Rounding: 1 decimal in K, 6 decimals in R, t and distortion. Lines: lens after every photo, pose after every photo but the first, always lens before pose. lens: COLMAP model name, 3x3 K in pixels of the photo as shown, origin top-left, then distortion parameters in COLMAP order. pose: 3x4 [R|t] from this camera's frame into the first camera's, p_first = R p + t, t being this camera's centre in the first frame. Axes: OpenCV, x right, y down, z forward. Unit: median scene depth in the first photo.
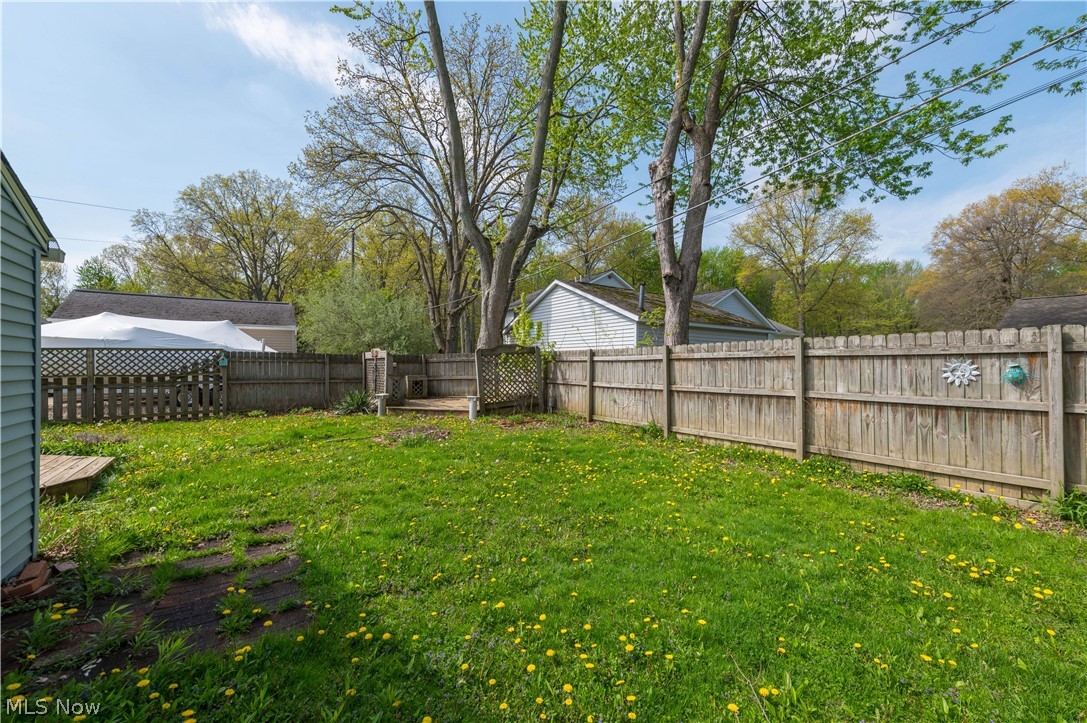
lens RADIAL K [[433.9, 0, 552.4], [0, 433.9, 353.6], [0, 0, 1]] dist [0.017808, -0.003603]
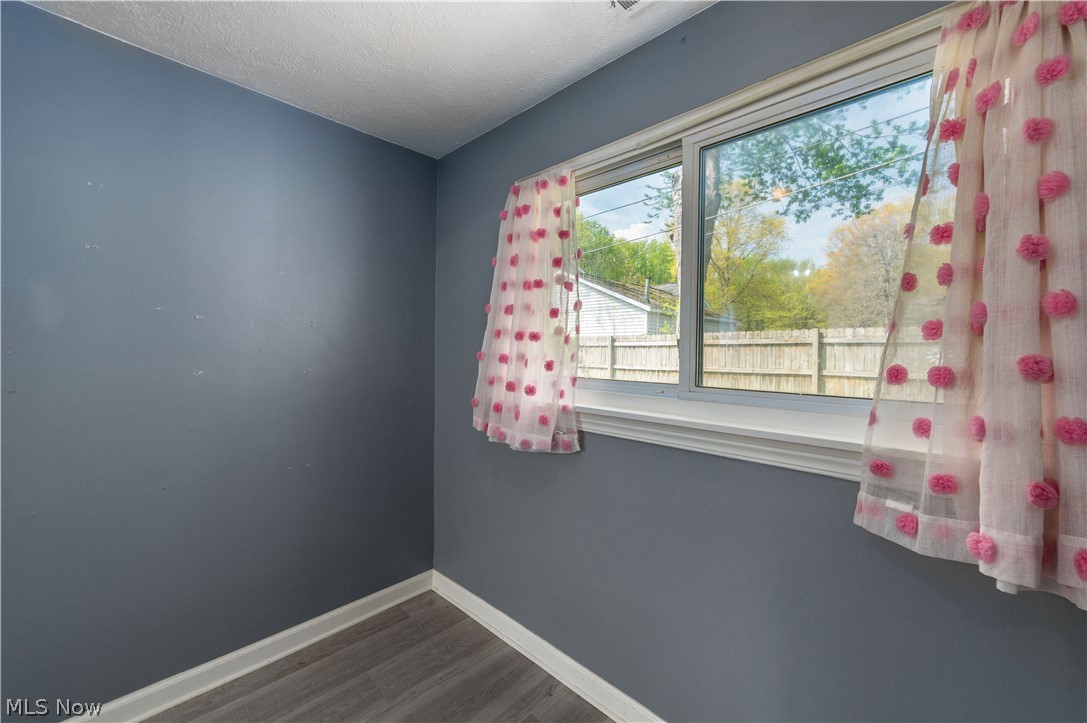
lens RADIAL K [[433.9, 0, 558.9], [0, 433.9, 353.5], [0, 0, 1]] dist [0.017808, -0.003603]
pose [[0.983243, 0.002342, 0.182284, -0.248776], [-0.008415, 0.999435, 0.032548, 0.000506], [-0.182104, -0.033536, 0.982707, -0.073194]]
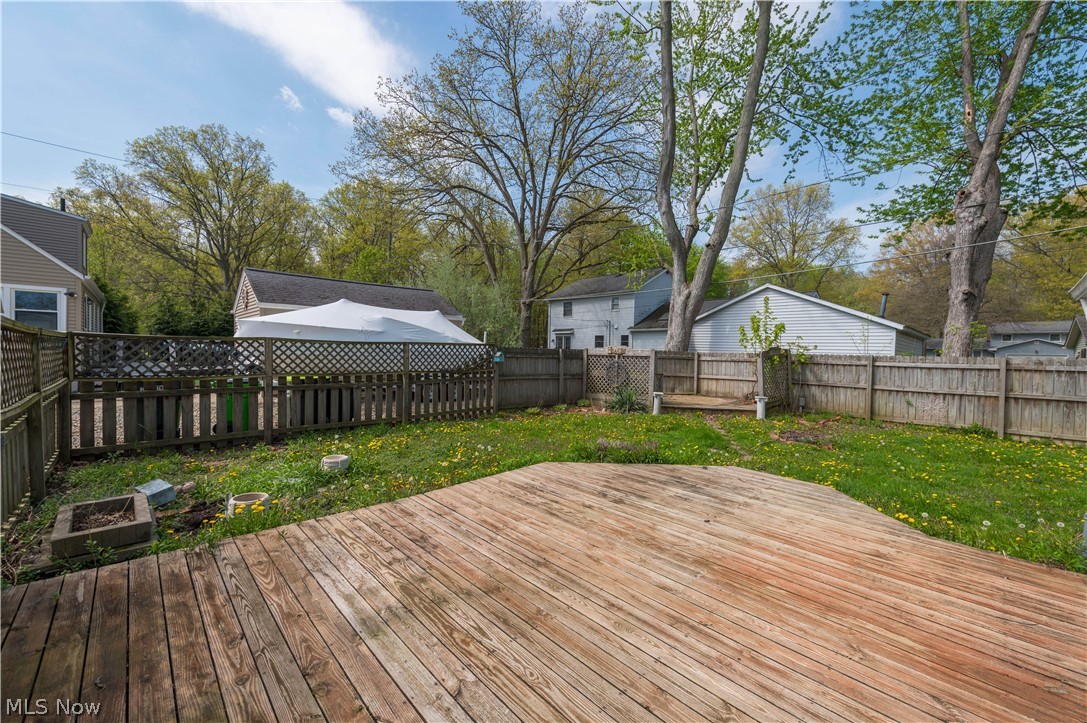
lens RADIAL K [[433.9, 0, 554.4], [0, 433.9, 360.1], [0, 0, 1]] dist [0.017808, -0.003603]
pose [[0.987613, 0.020573, 0.155556, -0.872970], [-0.027772, 0.998634, 0.044248, -0.024084], [-0.154433, -0.048020, 0.986836, 0.037724]]
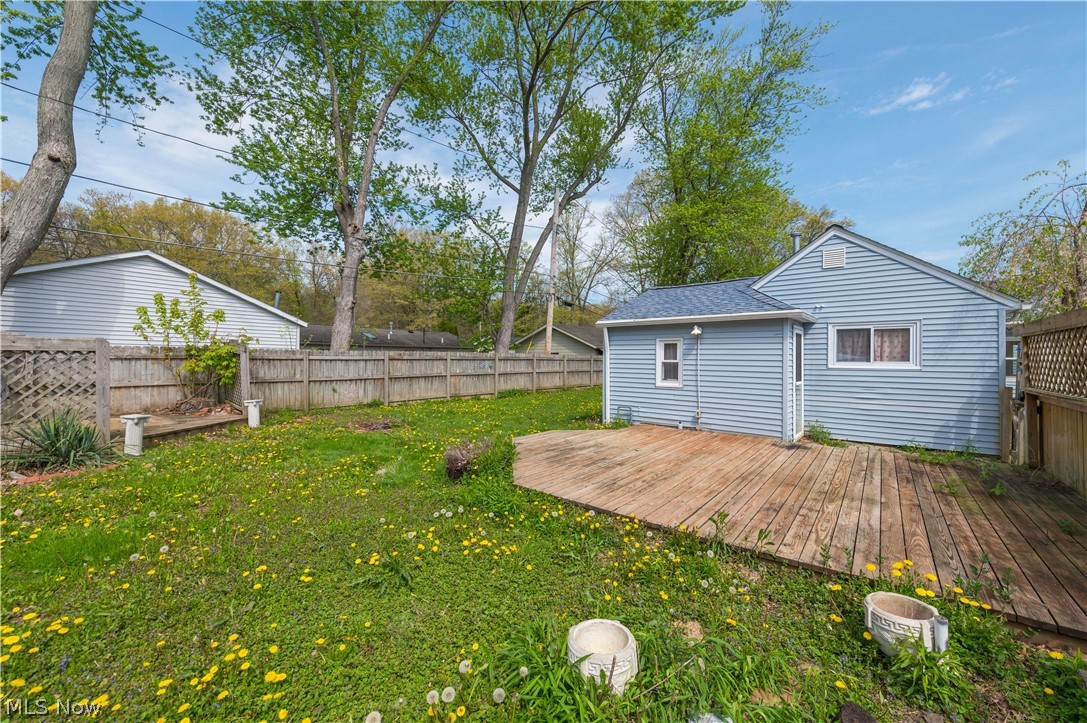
lens RADIAL K [[433.9, 0, 560.6], [0, 433.9, 354.3], [0, 0, 1]] dist [0.017808, -0.003603]
pose [[-0.318978, 0.014056, 0.947658, -1.251324], [-0.025891, 0.999388, -0.023538, 0.012856], [-0.947408, -0.032044, -0.318419, 0.728563]]
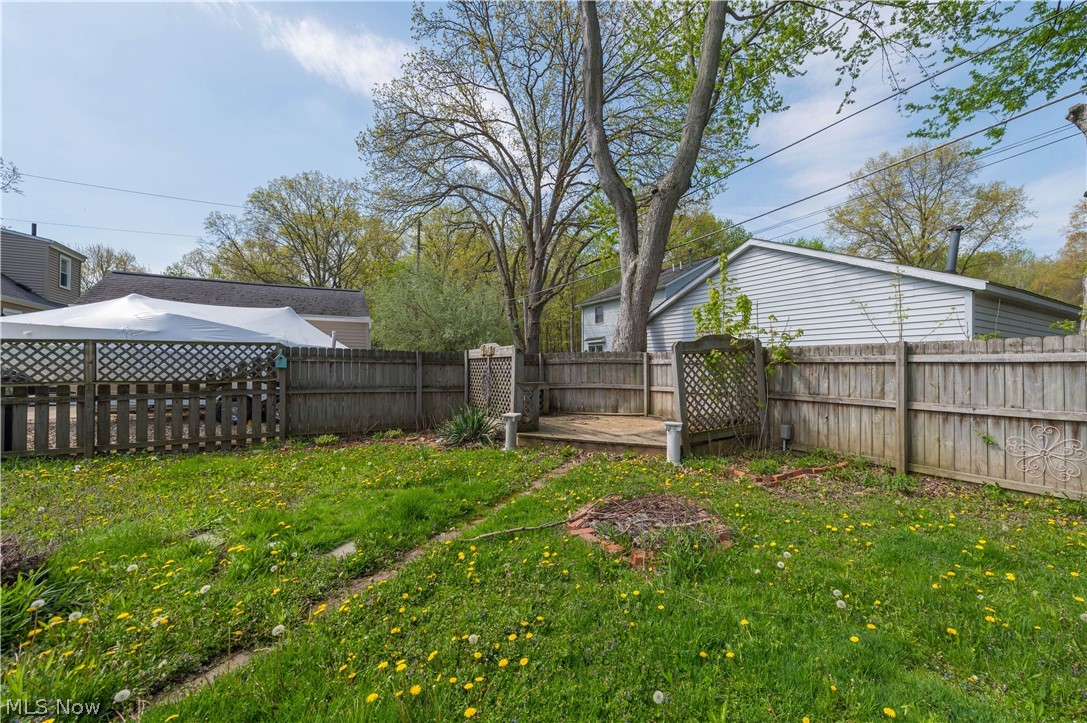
lens RADIAL K [[433.9, 0, 548.1], [0, 433.9, 362.4], [0, 0, 1]] dist [0.017808, -0.003603]
pose [[0.995629, 0.004490, -0.093290, -0.308338], [-0.003166, 0.999892, 0.014332, 0.009456], [0.093344, -0.013974, 0.995536, 0.408529]]
